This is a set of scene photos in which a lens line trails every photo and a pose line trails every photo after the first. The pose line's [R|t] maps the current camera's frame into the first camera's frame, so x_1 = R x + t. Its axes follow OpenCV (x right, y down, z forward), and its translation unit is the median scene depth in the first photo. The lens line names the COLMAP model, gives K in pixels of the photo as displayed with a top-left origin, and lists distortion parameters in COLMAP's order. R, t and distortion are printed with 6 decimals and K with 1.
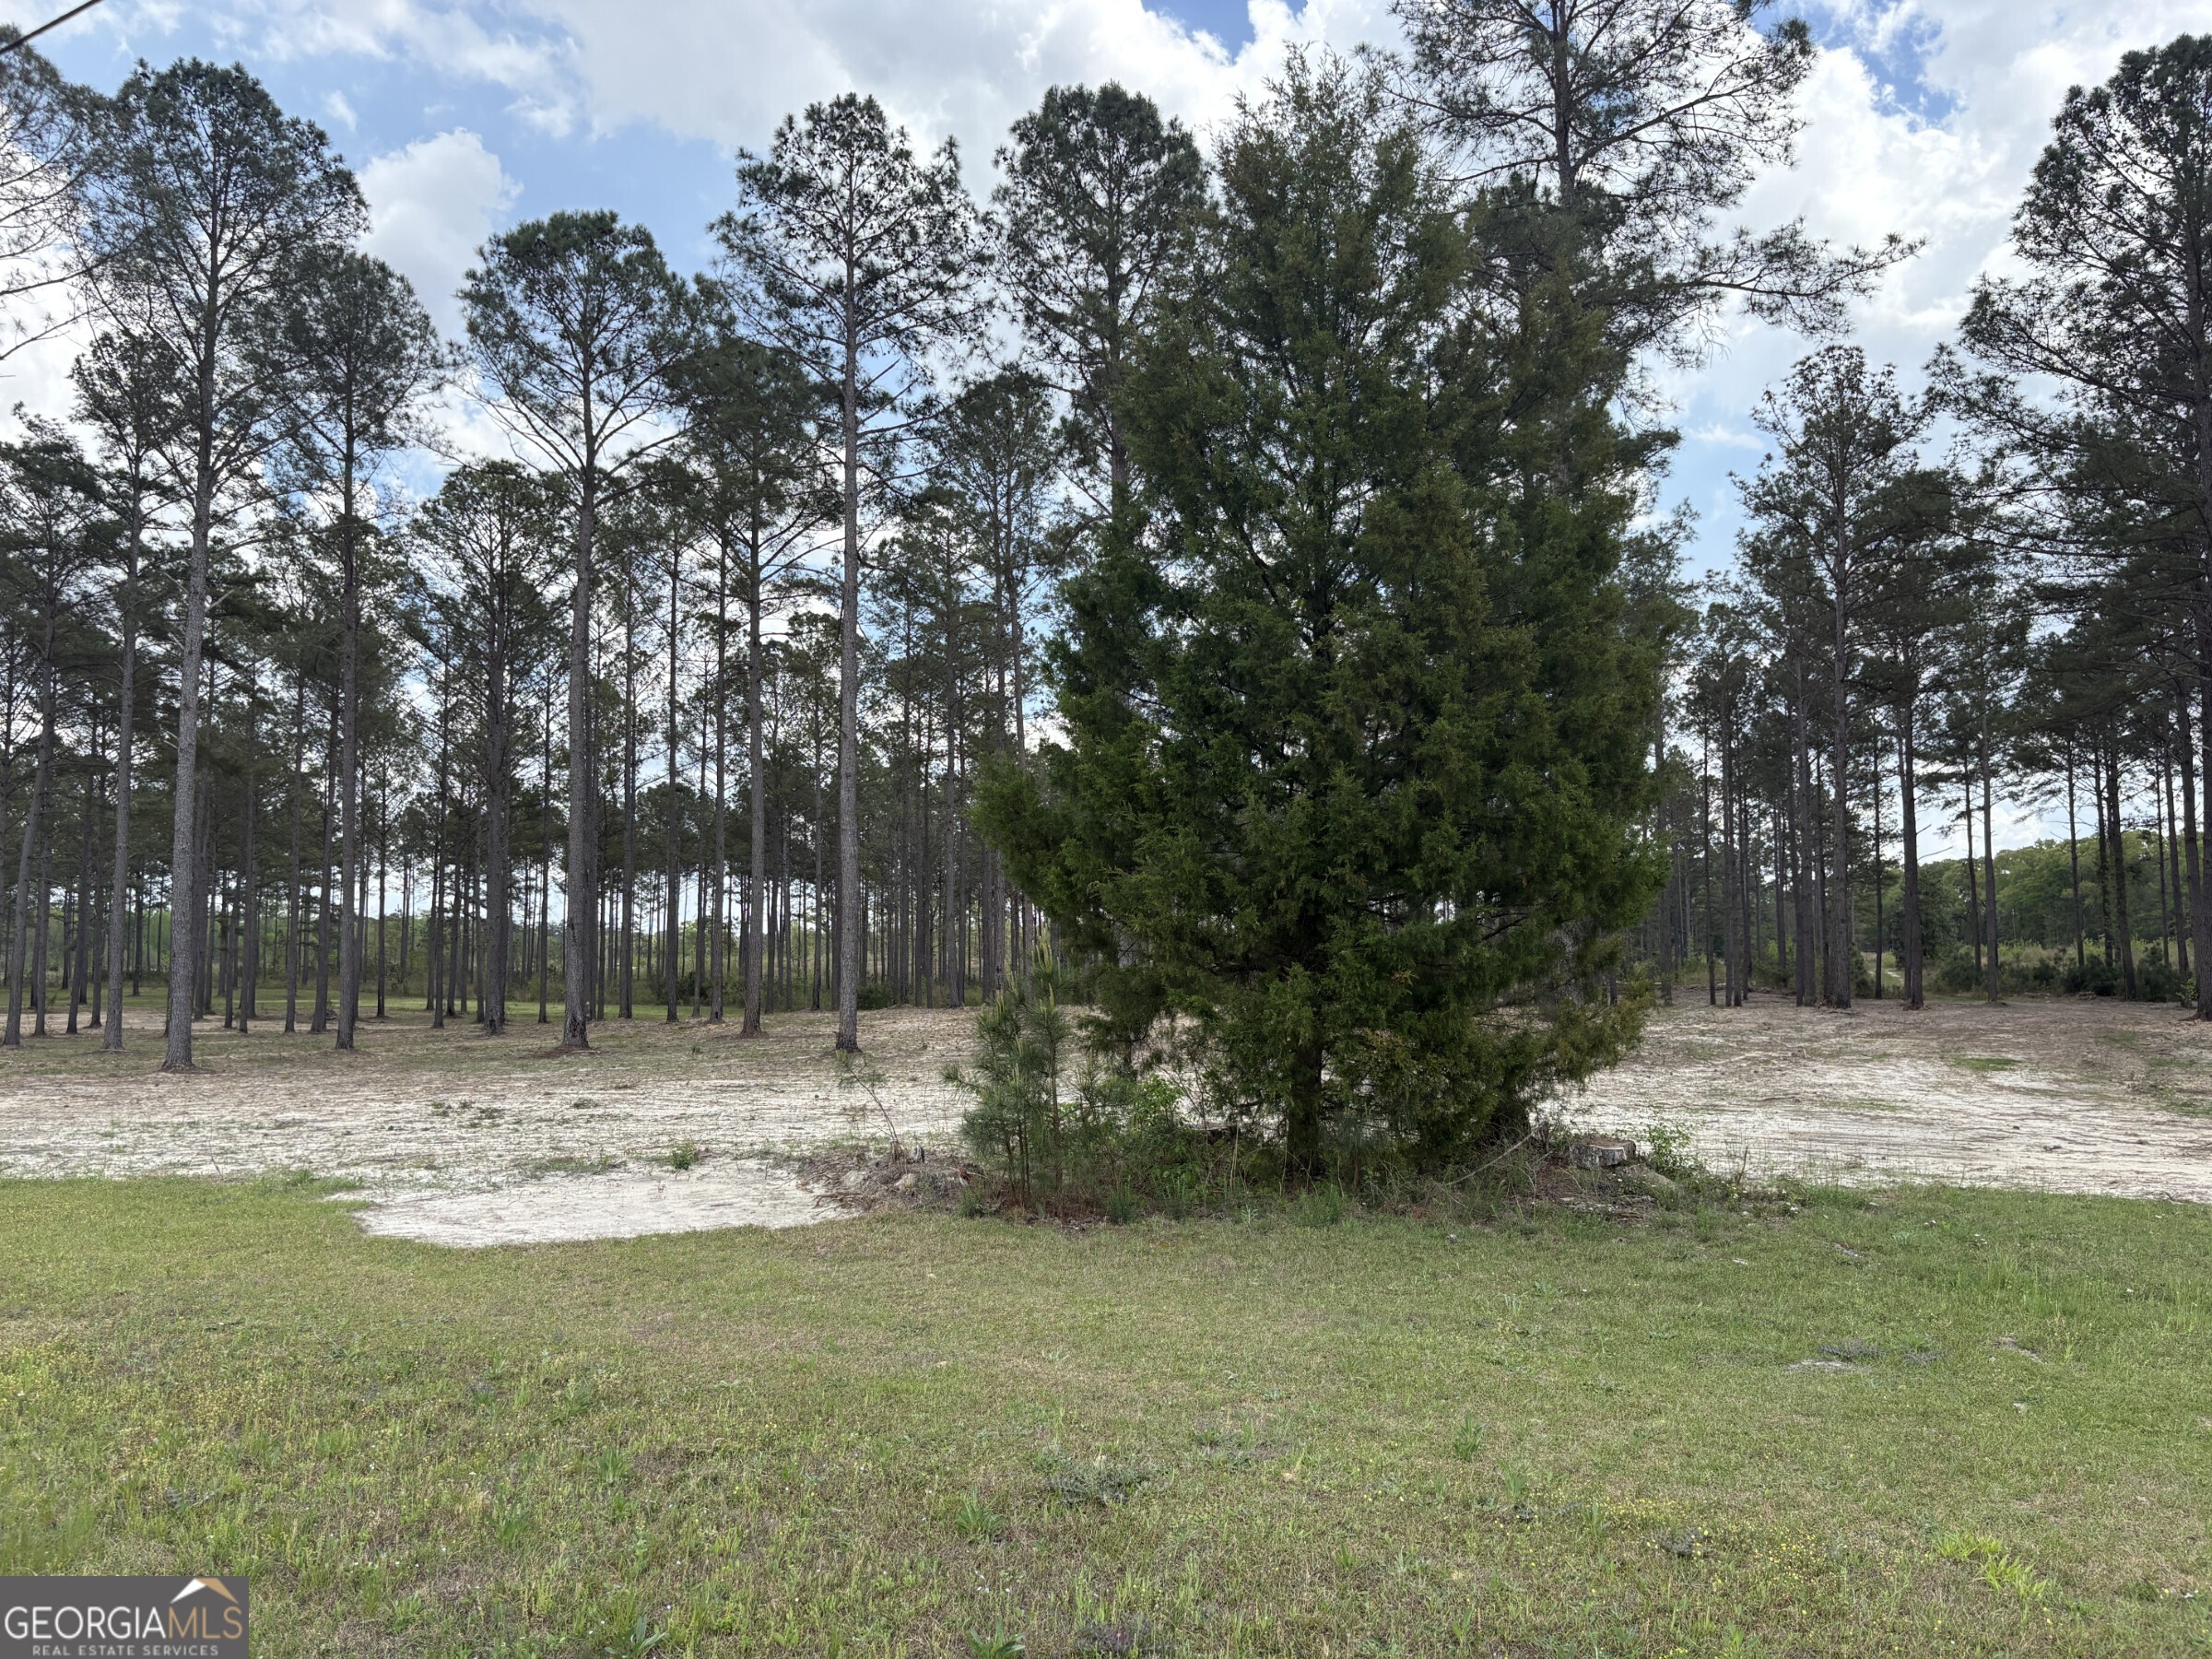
lens RADIAL K [[1691.2, 0, 1095.0], [0, 1691.2, 820.2], [0, 0, 1]] dist [0.010119, -0.030105]
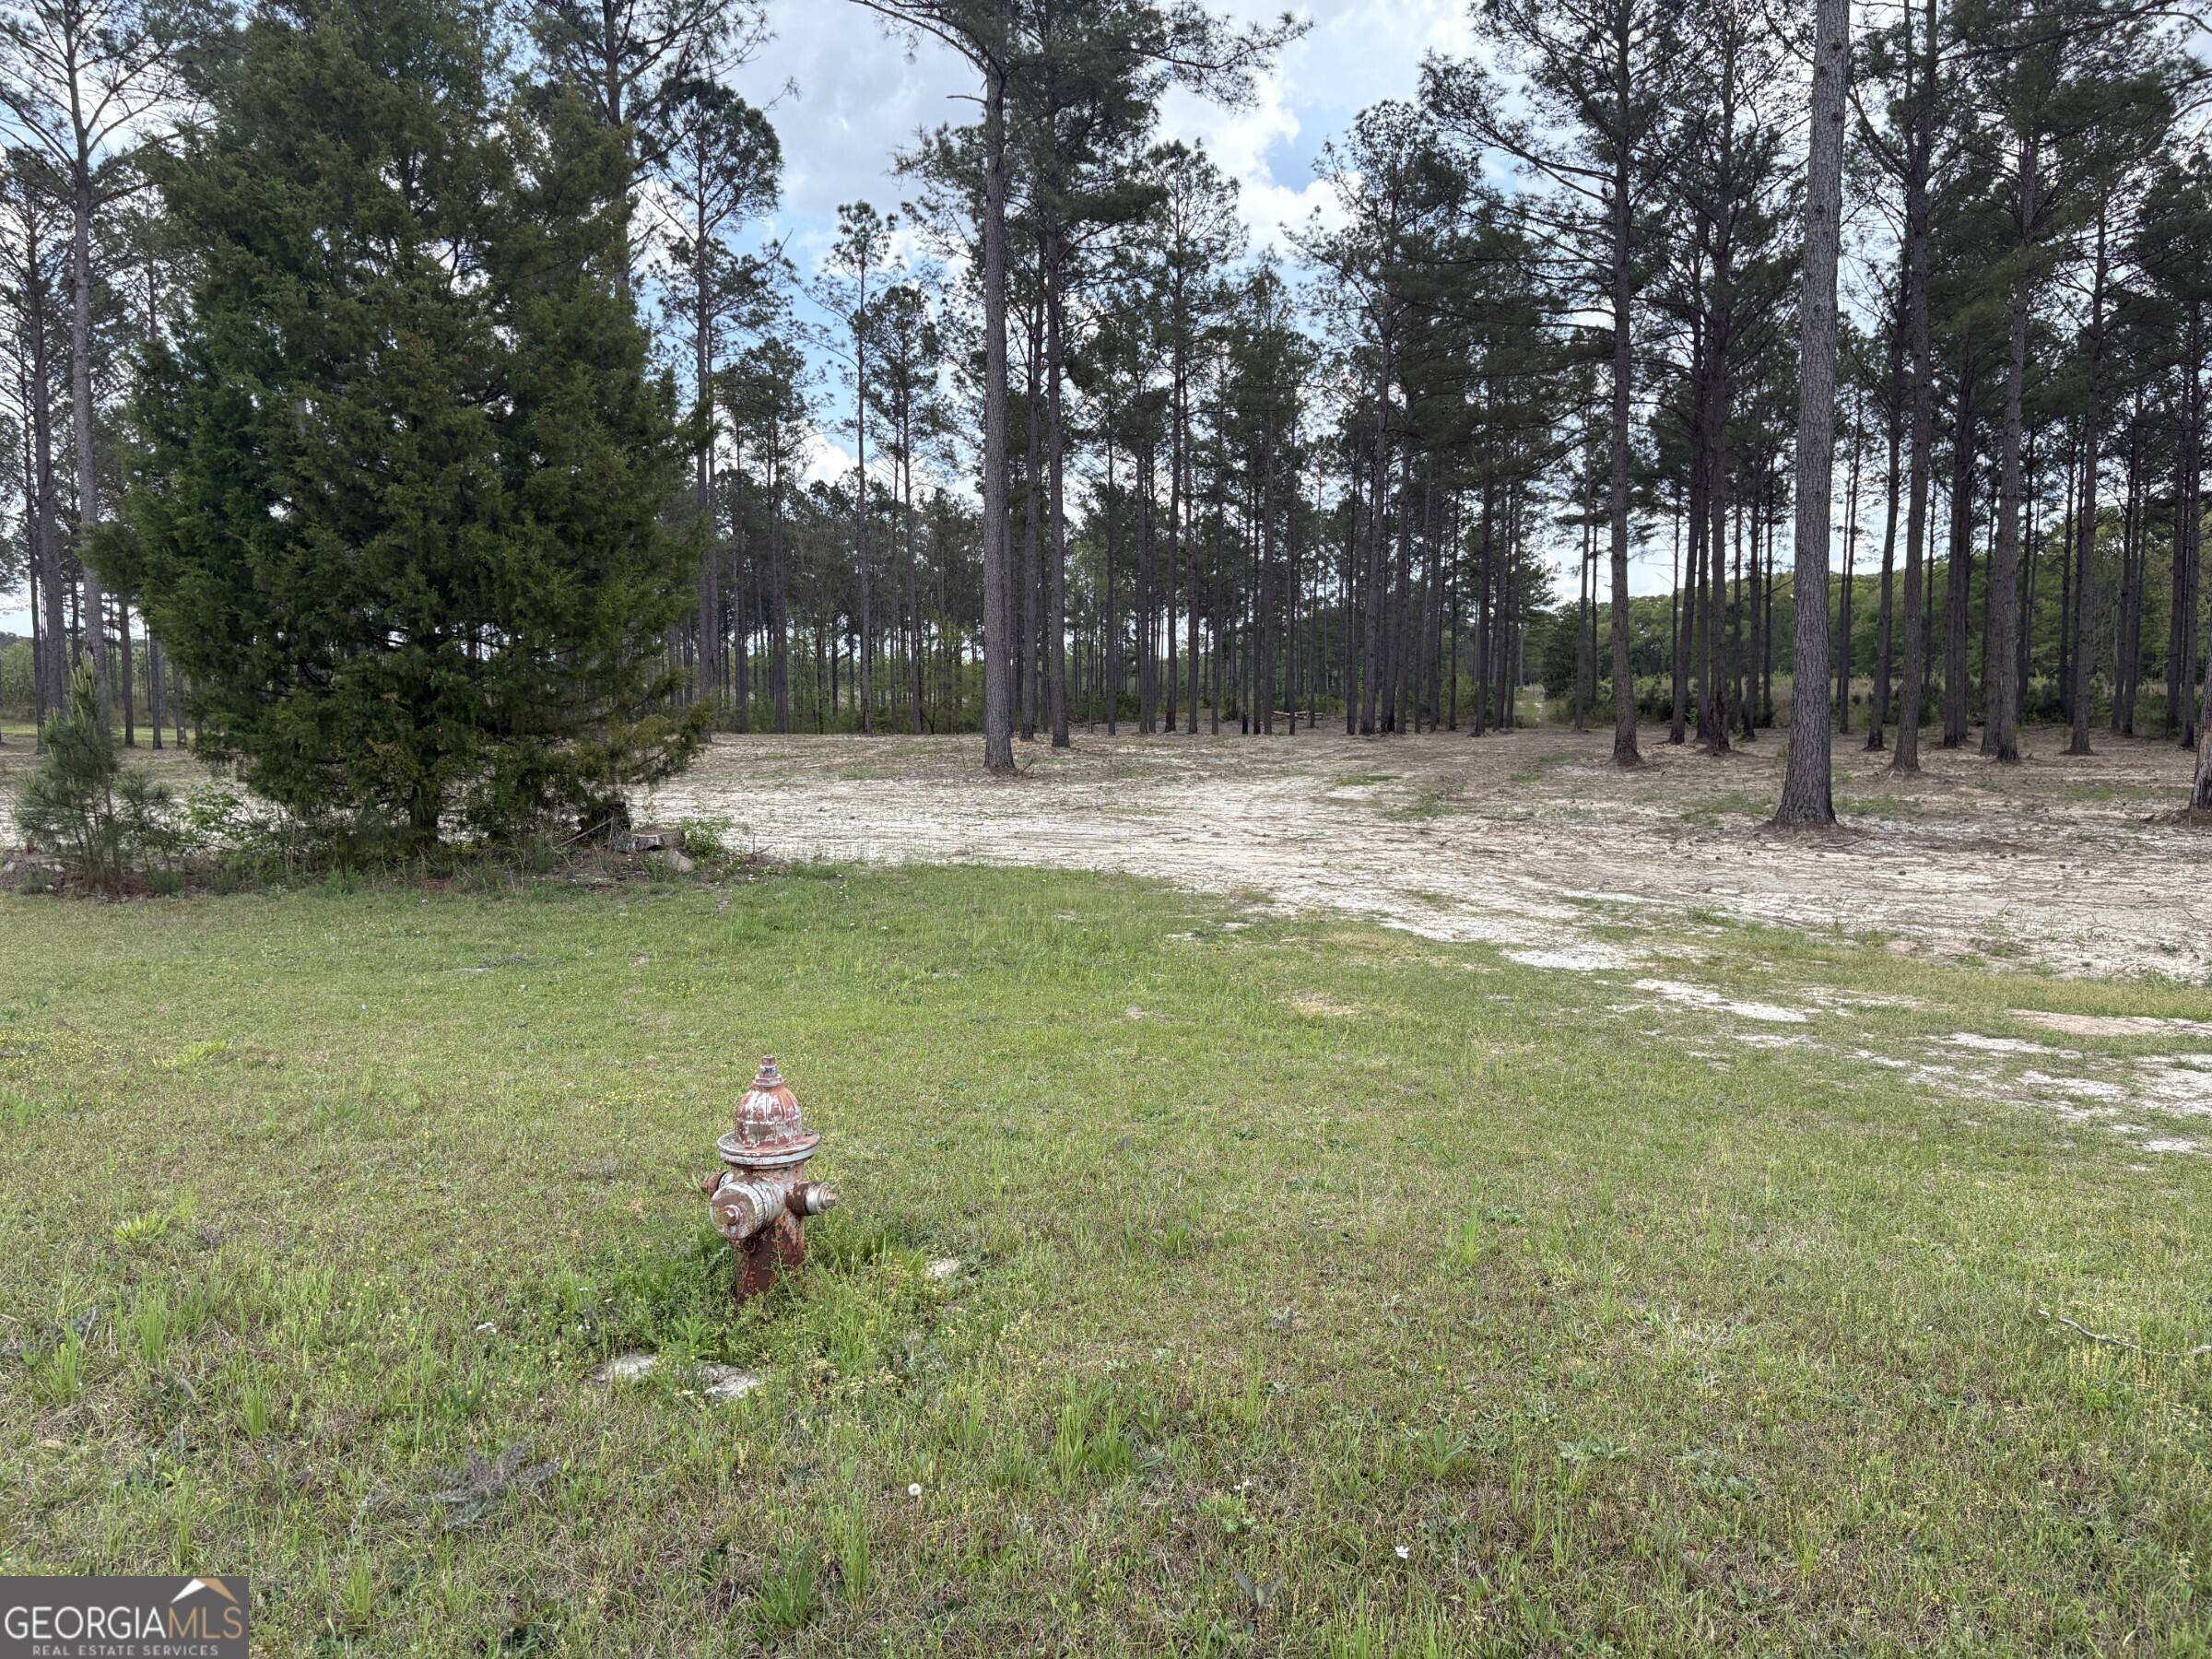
lens RADIAL K [[1691.2, 0, 1095.0], [0, 1691.2, 820.2], [0, 0, 1]] dist [0.010119, -0.030105]
pose [[0.986437, -0.010214, 0.163823, 0.128899], [-0.015779, 0.987539, 0.156579, -0.005120], [-0.163381, -0.157040, 0.973984, -0.082217]]
